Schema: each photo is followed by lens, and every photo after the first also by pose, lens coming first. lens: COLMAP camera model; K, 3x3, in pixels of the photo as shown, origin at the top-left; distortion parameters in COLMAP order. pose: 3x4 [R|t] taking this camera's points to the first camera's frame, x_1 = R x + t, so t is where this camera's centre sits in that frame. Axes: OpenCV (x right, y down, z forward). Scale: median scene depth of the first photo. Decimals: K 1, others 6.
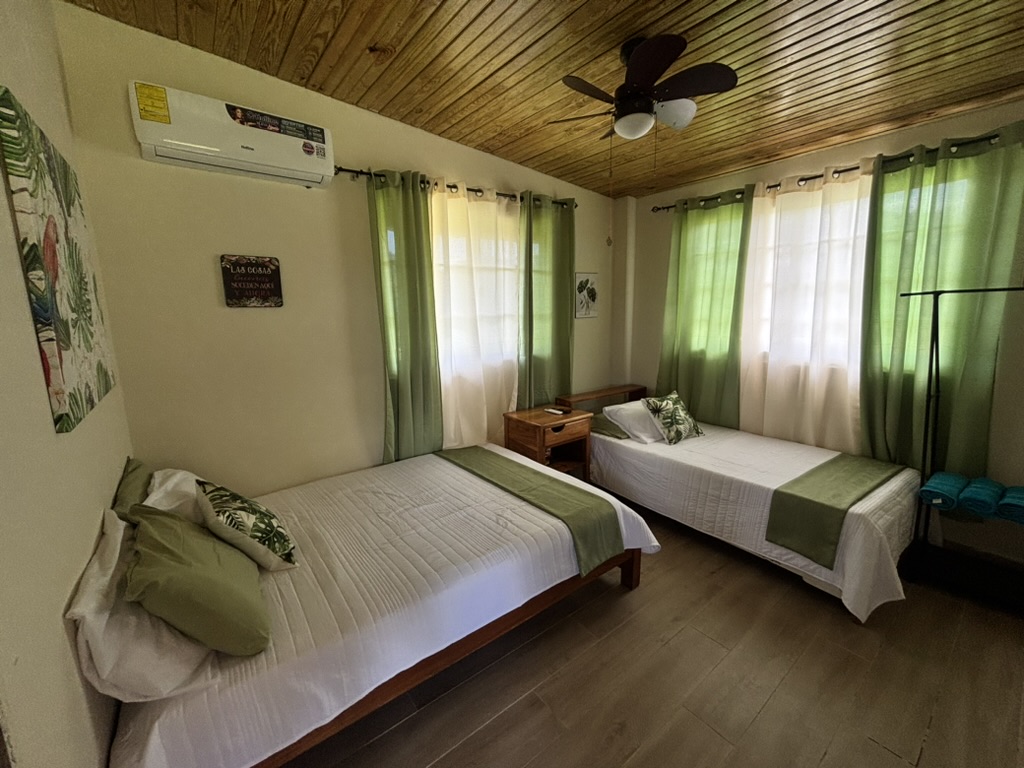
lens RADIAL K [[427.2, 0, 511.1], [0, 427.2, 381.5], [0, 0, 1]] dist [0.000045, 0.001064]
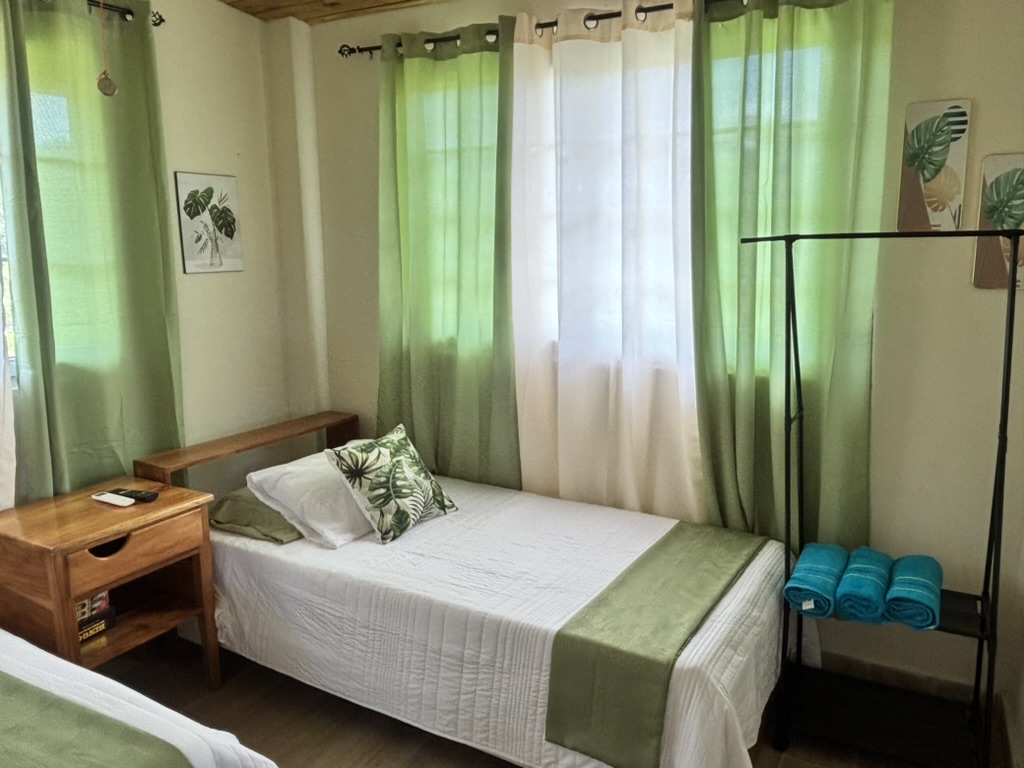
lens RADIAL K [[799.9, 0, 512.0], [0, 799.9, 384.0], [0, 0, 1]] dist [0.007375, -0.004258]
pose [[0.910658, -0.054715, 0.409522, 0.151026], [0.054927, 0.998427, 0.011255, -0.032691], [-0.409493, 0.012245, 0.912231, 0.129470]]
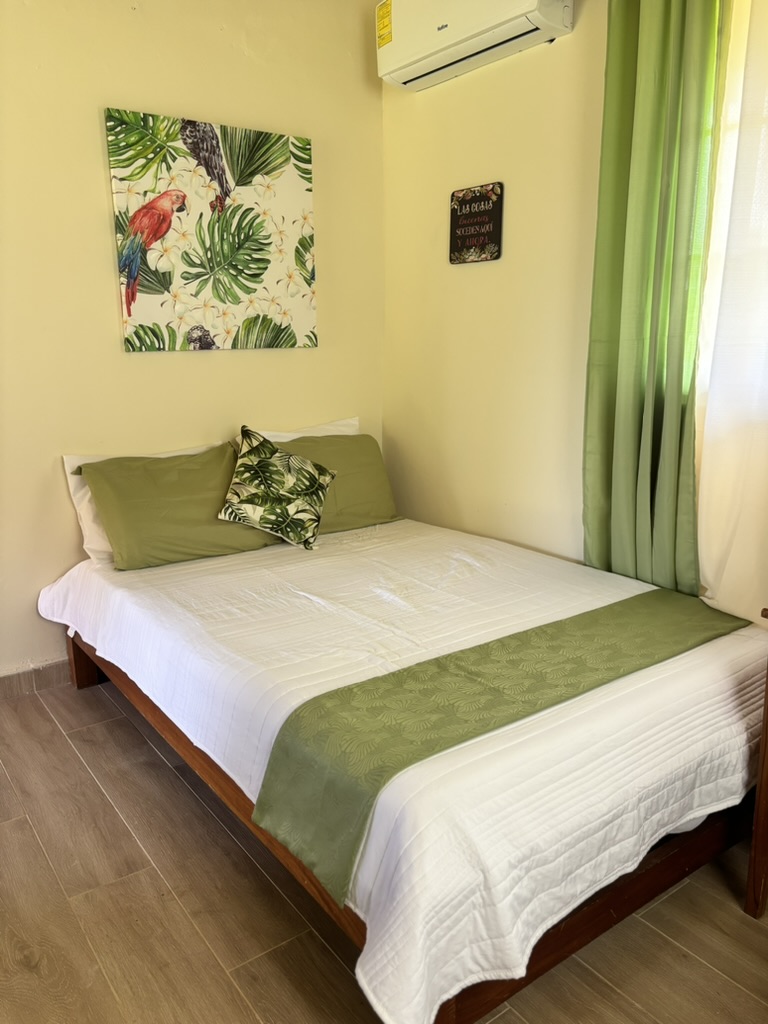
lens RADIAL K [[767.5, 0, 384.0], [0, 767.5, 512.0], [0, 0, 1]] dist [0.013141, -0.005013]
pose [[-0.008218, 0.240719, -0.970560, 0.484272], [-0.163893, 0.957144, 0.238779, -0.038466], [0.986444, 0.161030, 0.031586, 0.585086]]
